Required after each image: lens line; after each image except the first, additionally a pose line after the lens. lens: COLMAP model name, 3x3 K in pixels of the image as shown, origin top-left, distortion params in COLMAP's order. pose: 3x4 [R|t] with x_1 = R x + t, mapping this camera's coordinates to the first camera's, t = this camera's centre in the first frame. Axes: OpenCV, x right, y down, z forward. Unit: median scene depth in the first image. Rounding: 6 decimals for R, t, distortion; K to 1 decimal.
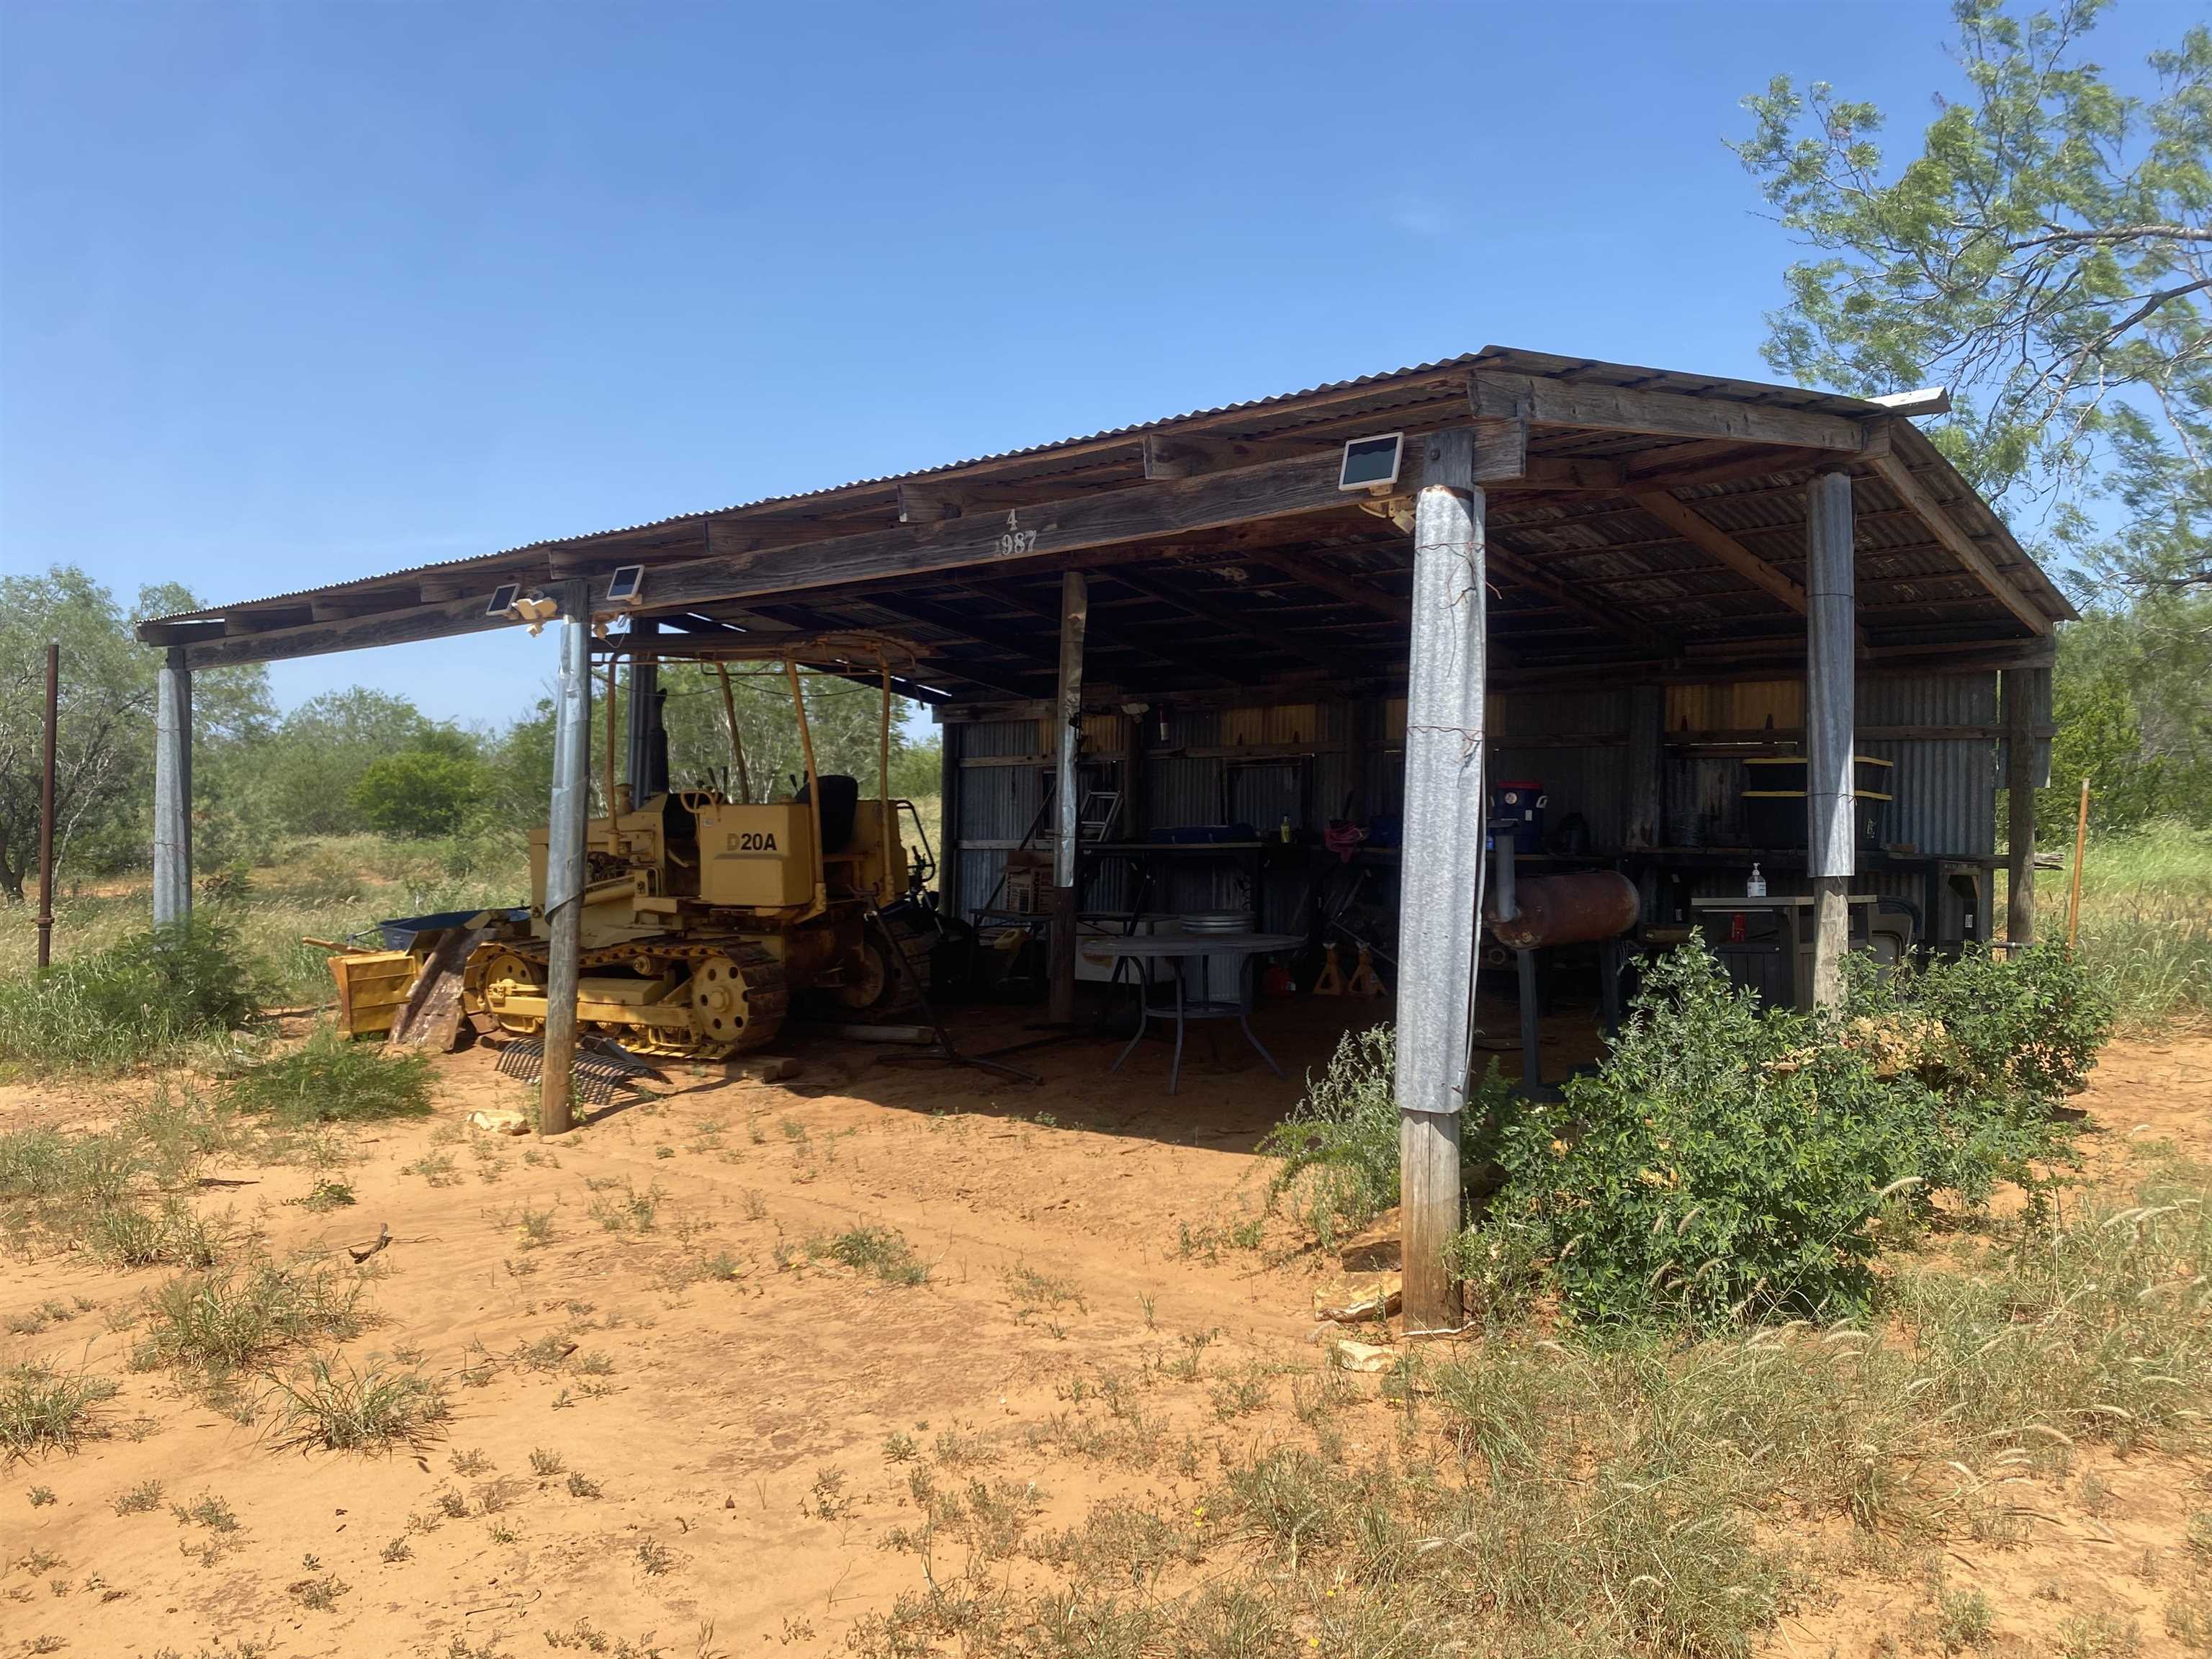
lens RADIAL K [[1680.3, 0, 1106.8], [0, 1680.3, 825.8], [0, 0, 1]] dist [-0.002600, -0.000706]
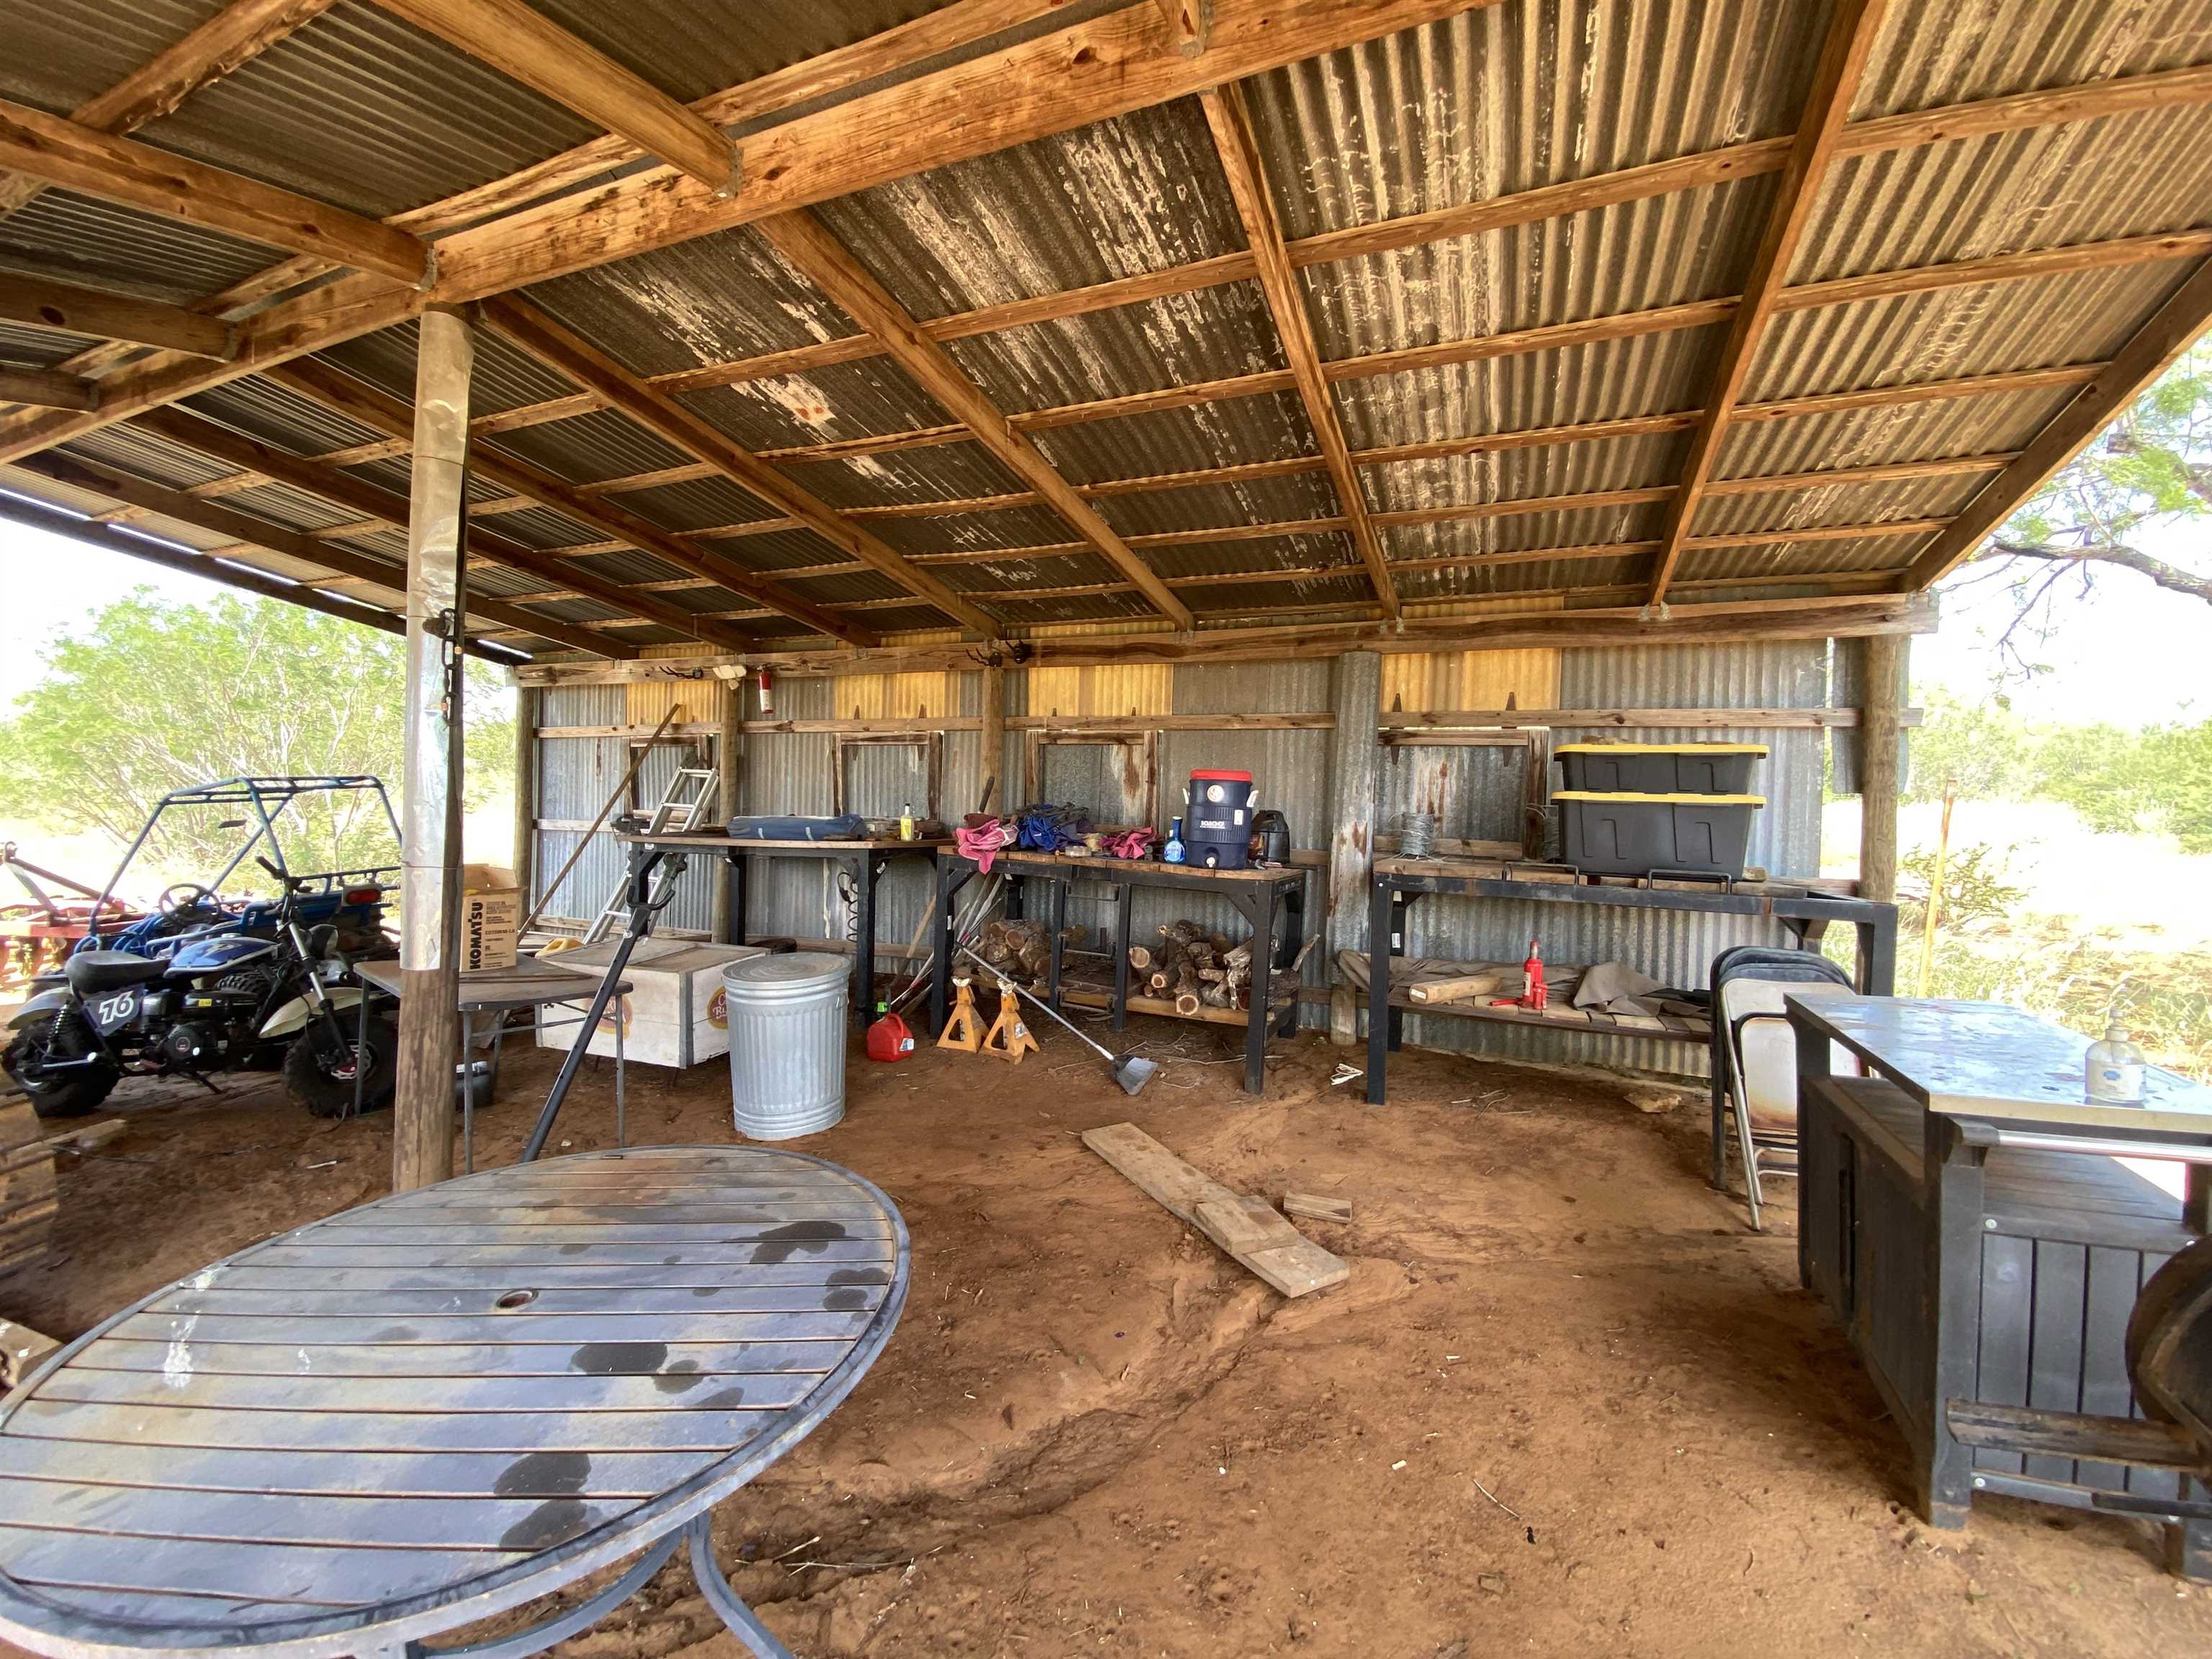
lens RADIAL K [[893.1, 0, 1096.6], [0, 893.1, 811.8], [0, 0, 1]] dist [0.026446, 0.000049]
pose [[0.957584, 0.006704, 0.288075, 0.067425], [-0.014911, 0.999543, 0.026301, -0.015076], [-0.287767, -0.029481, 0.957247, 0.543150]]
